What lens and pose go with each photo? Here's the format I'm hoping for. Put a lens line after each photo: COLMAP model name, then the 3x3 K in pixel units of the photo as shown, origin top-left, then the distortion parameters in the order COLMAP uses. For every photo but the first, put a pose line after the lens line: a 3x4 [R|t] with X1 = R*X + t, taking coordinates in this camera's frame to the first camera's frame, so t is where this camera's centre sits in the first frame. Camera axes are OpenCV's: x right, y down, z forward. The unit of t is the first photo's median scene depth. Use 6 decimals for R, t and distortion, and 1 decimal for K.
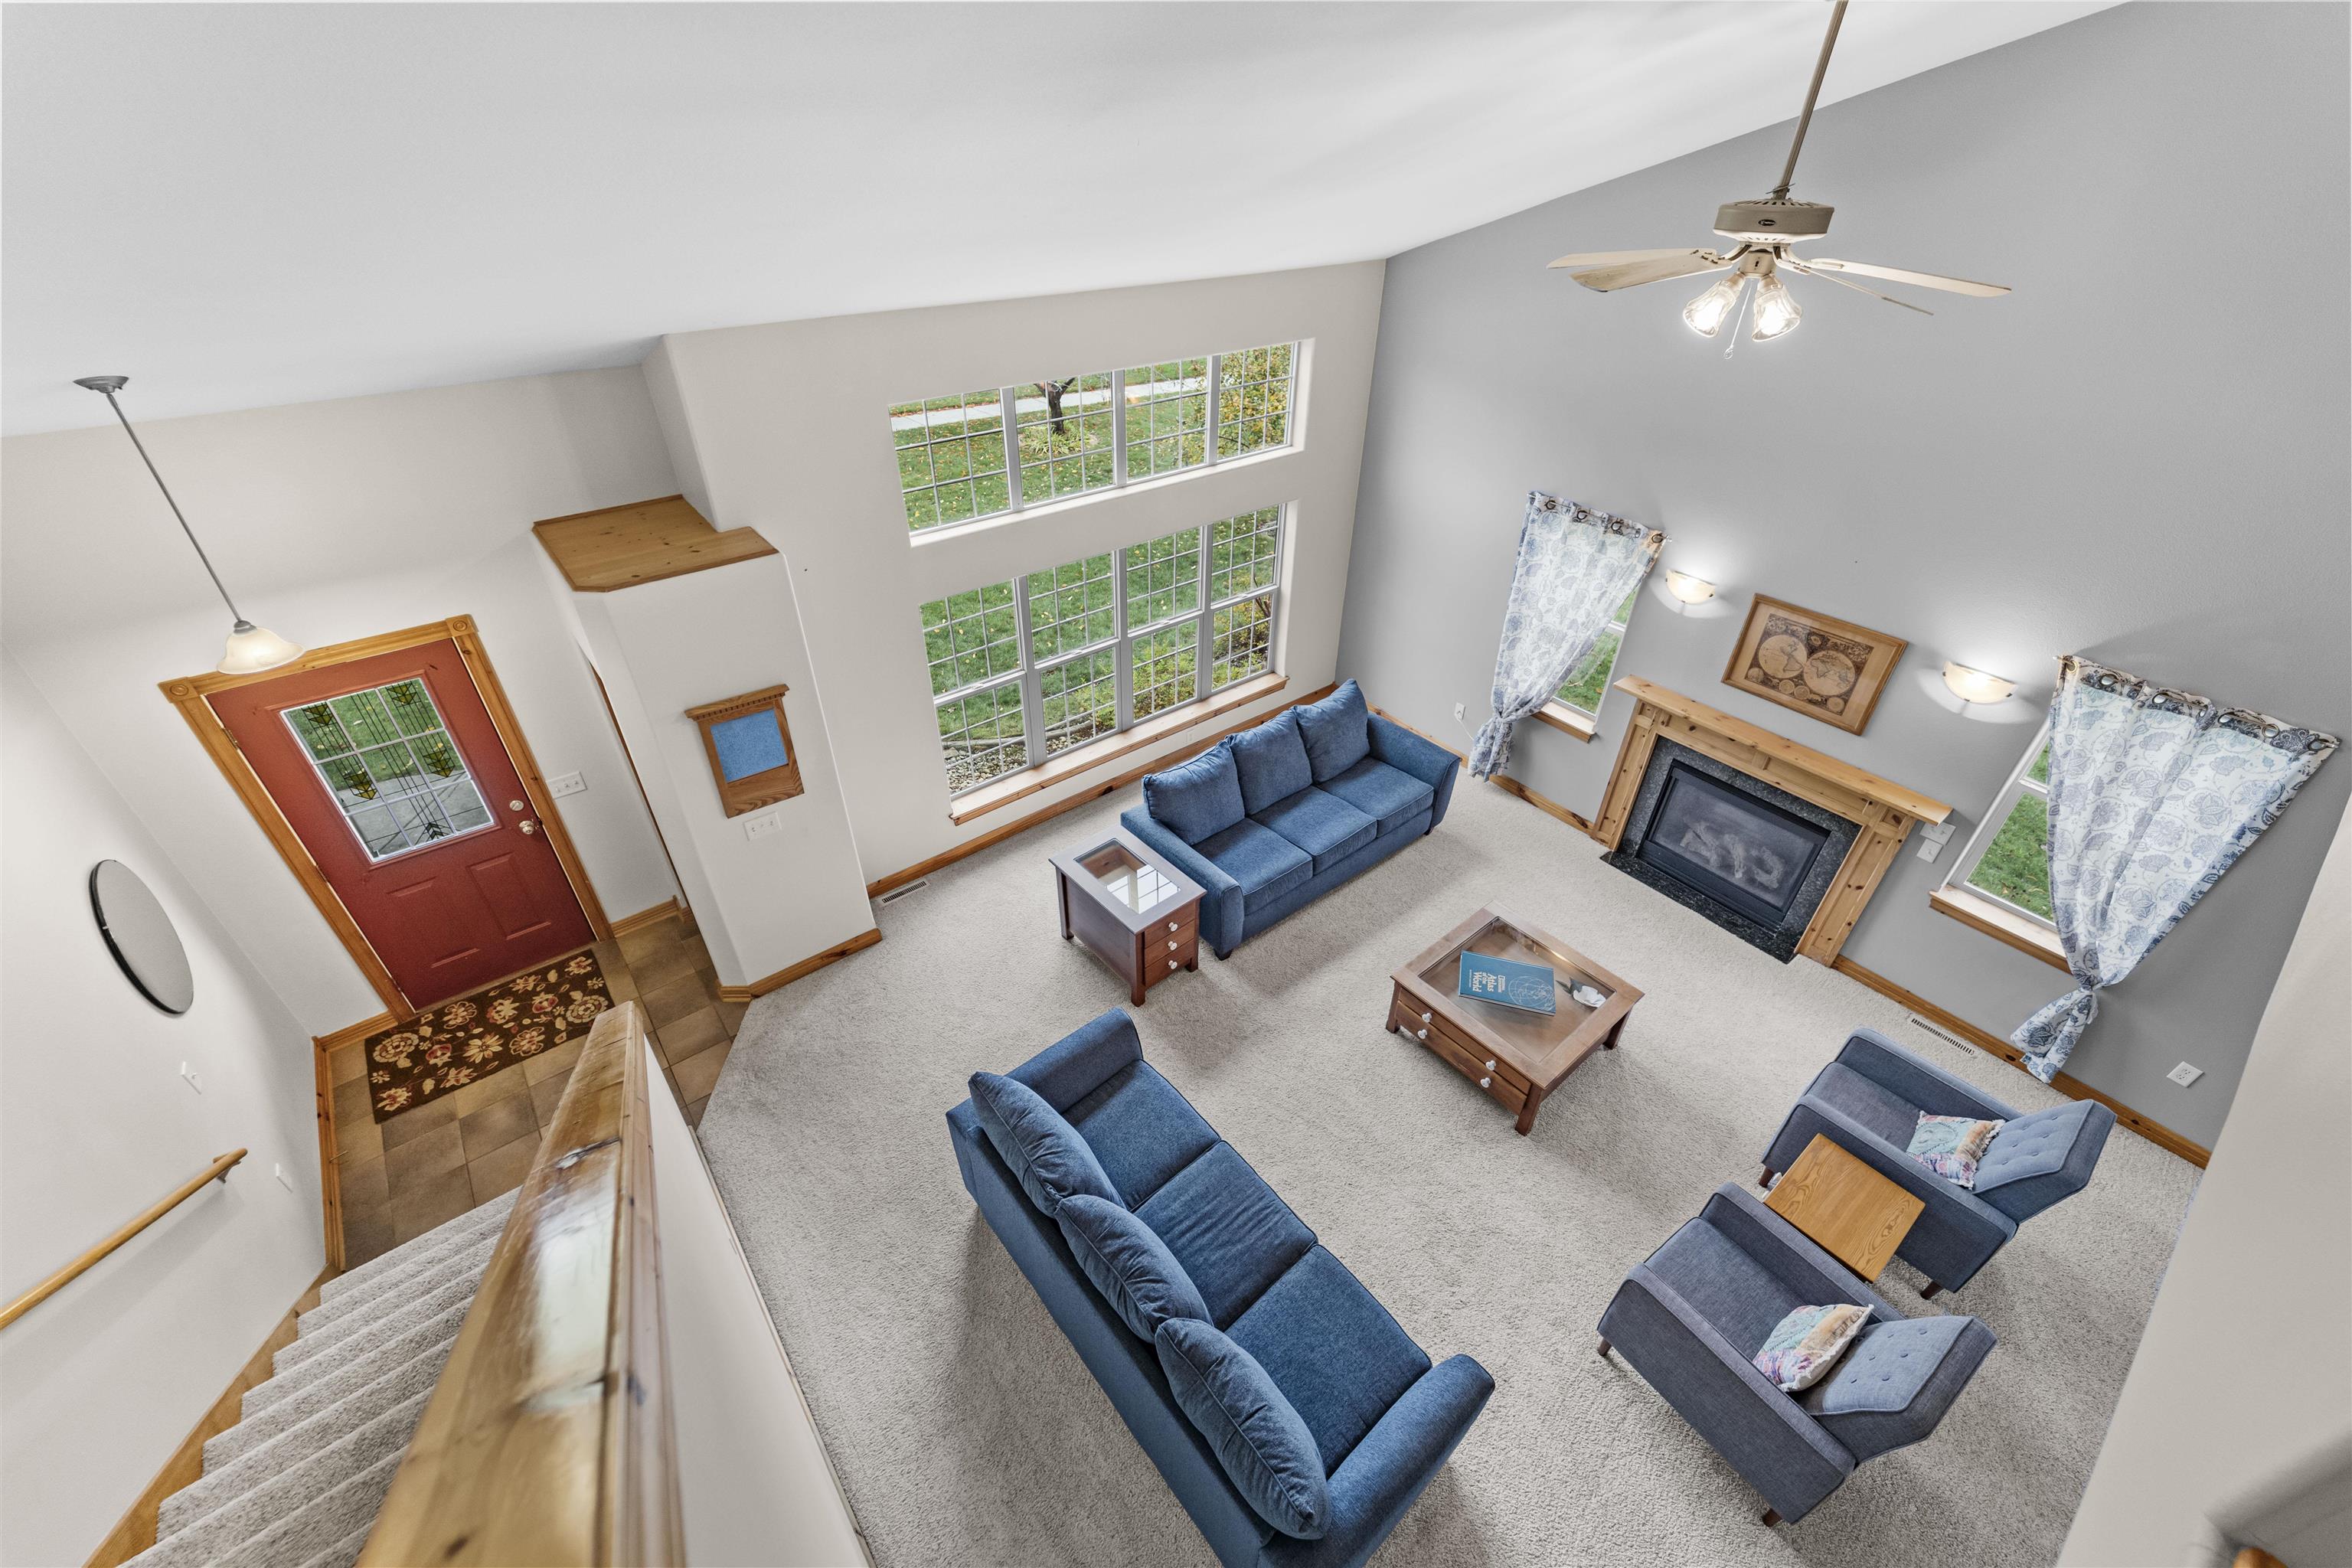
lens RADIAL K [[944.0, 0, 1175.1], [0, 944.0, 756.2], [0, 0, 1]] dist [-0.001936, -0.000689]
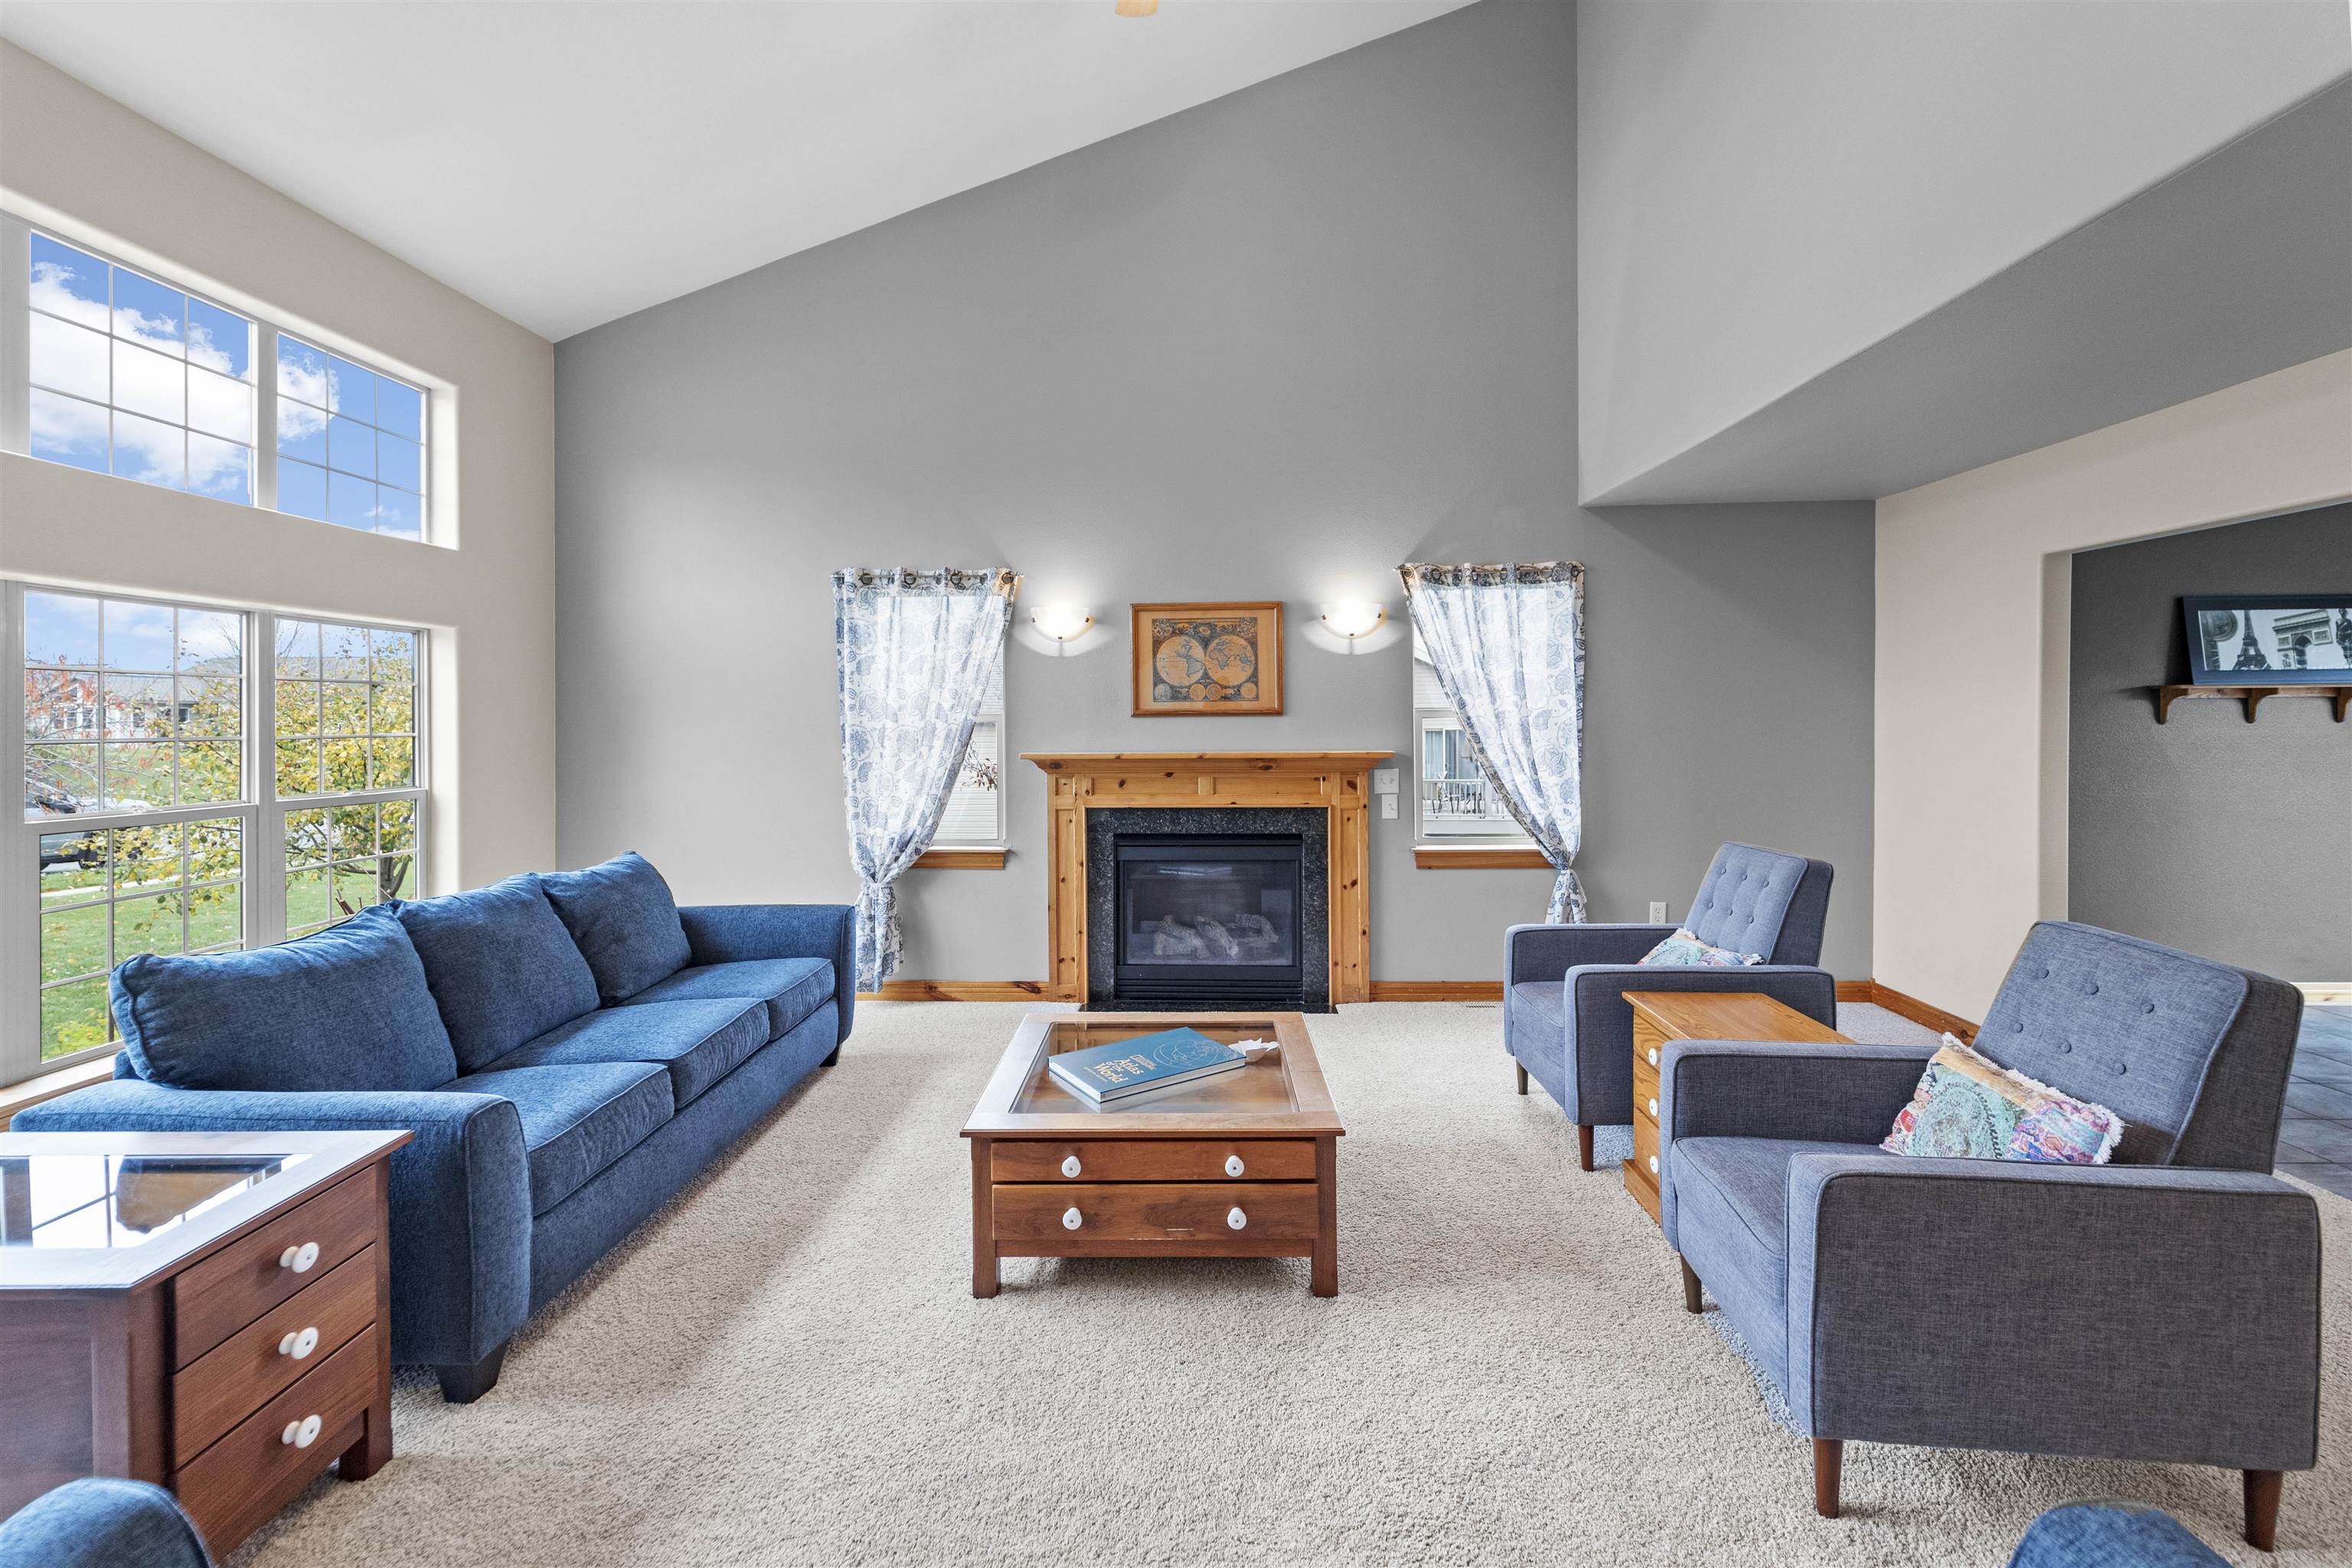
lens RADIAL K [[970.5, 0, 1181.1], [0, 970.5, 702.6], [0, 0, 1]] dist [0.001796, -0.000470]
pose [[0.651435, -0.008918, 0.758652, -0.049592], [0.438199, 0.820713, -0.366623, 0.253212], [-0.619366, 0.571271, 0.538548, 0.510554]]
